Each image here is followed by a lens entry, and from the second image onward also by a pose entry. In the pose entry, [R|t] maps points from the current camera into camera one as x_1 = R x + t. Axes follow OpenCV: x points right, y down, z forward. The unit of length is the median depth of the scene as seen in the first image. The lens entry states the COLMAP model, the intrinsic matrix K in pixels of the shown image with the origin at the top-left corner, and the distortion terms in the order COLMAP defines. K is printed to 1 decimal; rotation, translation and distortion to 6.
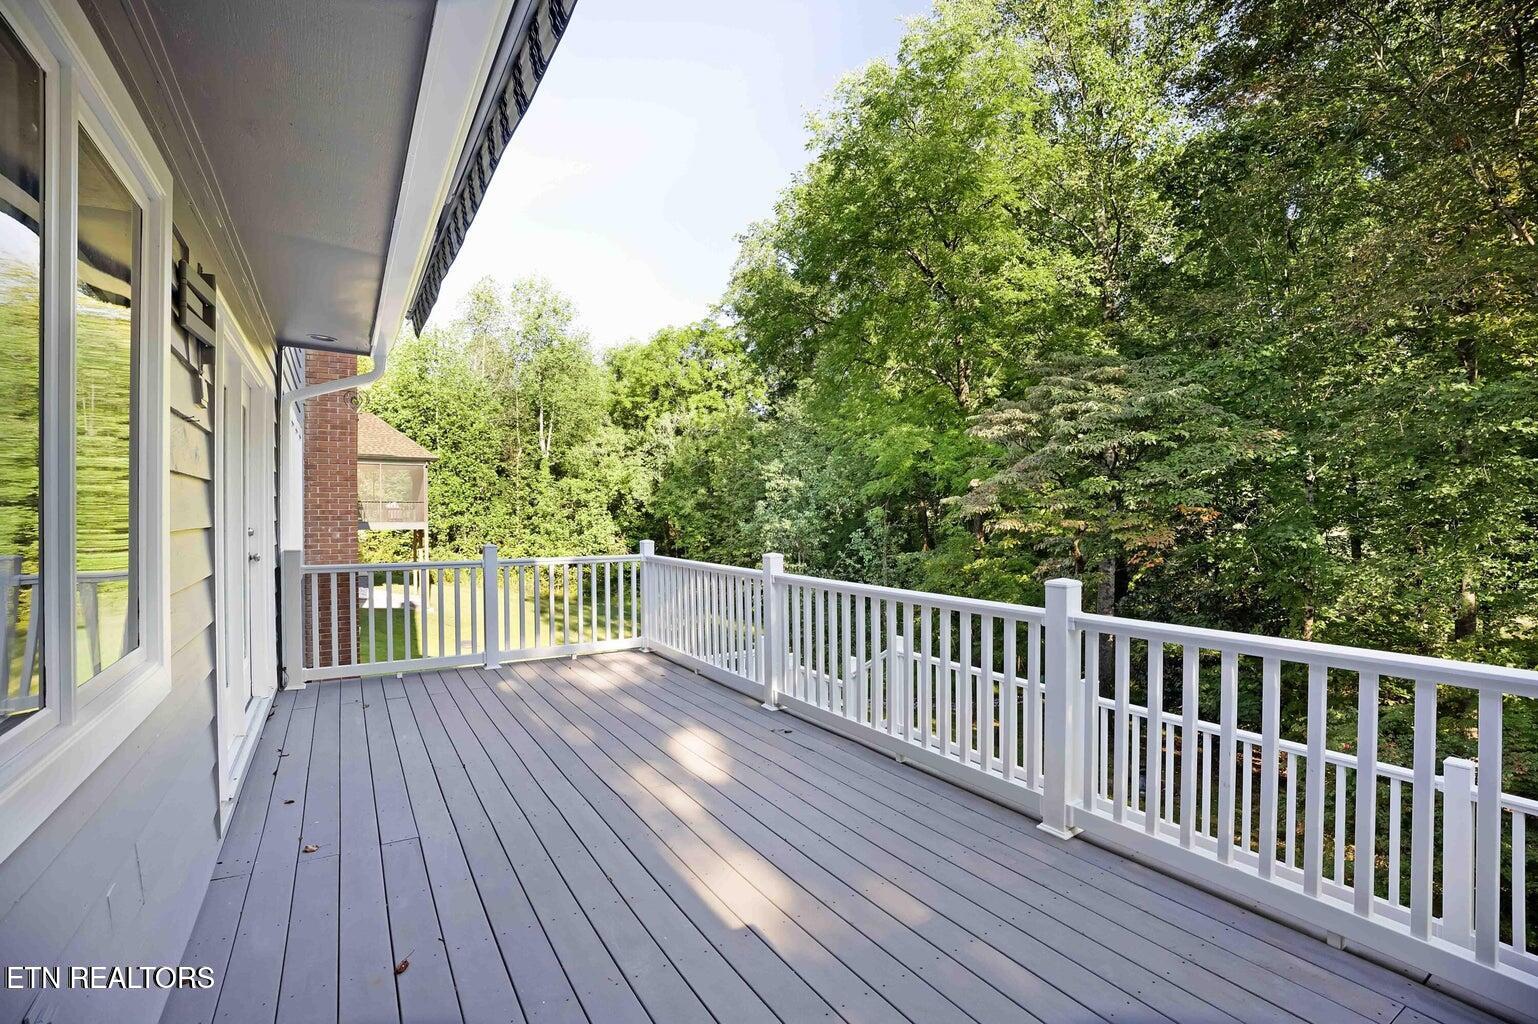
lens RADIAL K [[705.0, 0, 764.5], [0, 705.0, 505.4], [0, 0, 1]] dist [-0.068382, 0.023498]
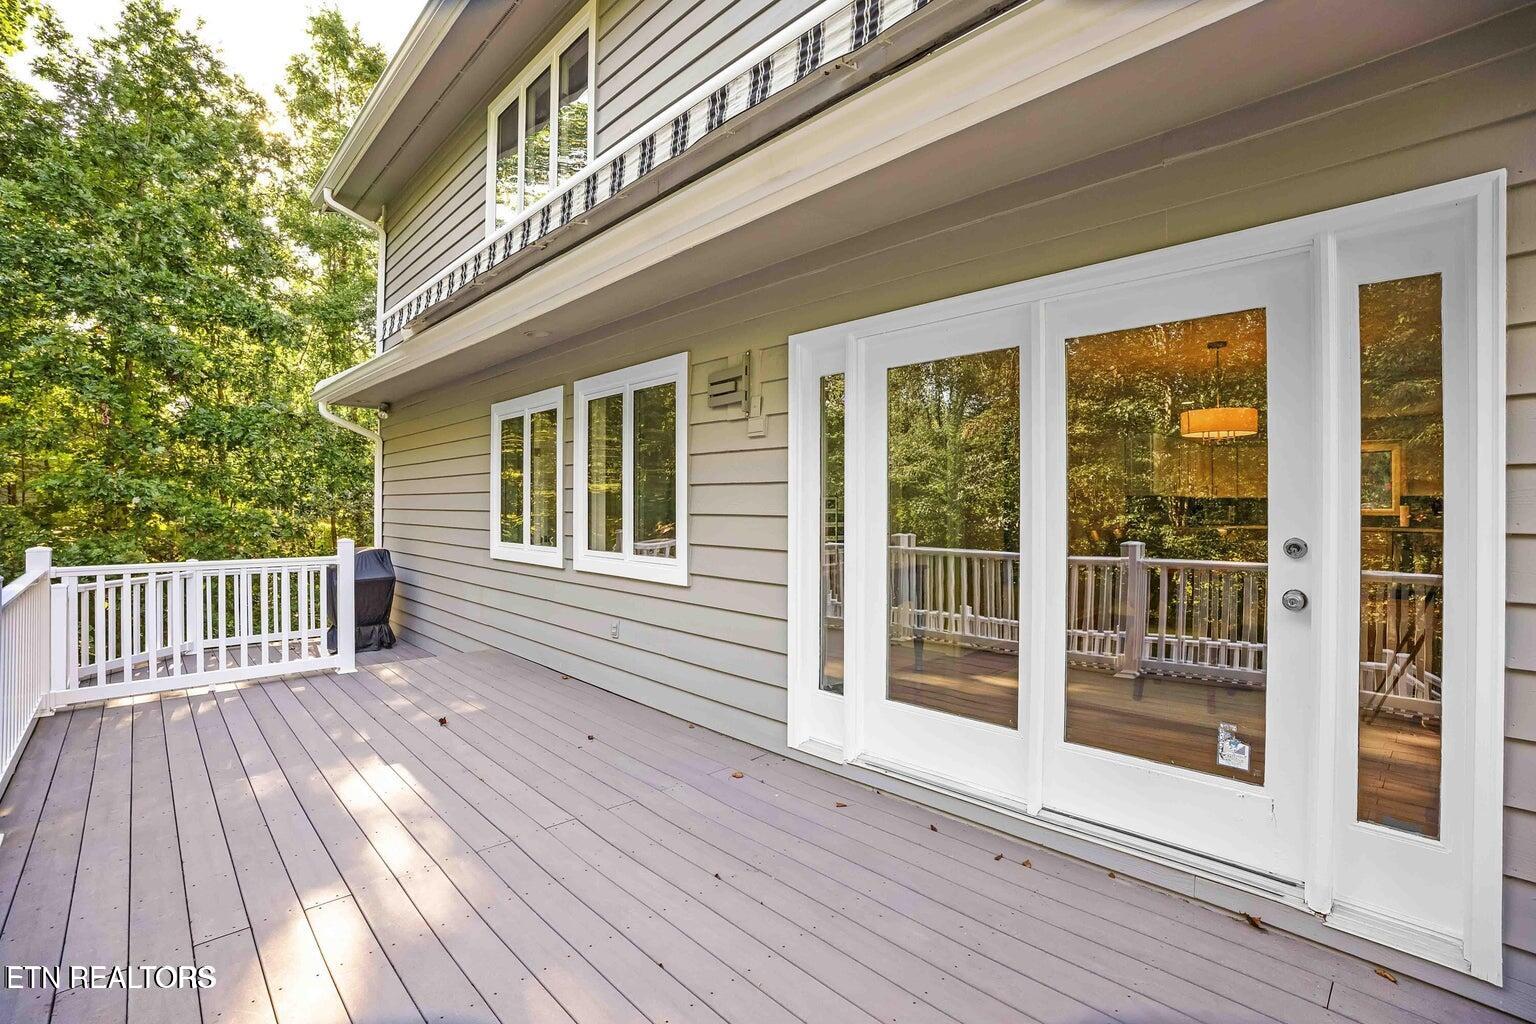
lens RADIAL K [[704.1, 0, 763.5], [0, 704.1, 505.4], [0, 0, 1]] dist [-0.068382, 0.023498]
pose [[-0.980786, 0.005433, -0.195012, -0.445562], [0.005447, 0.999985, 0.000468, 0.017330], [0.195012, -0.000603, -0.980801, 2.139819]]
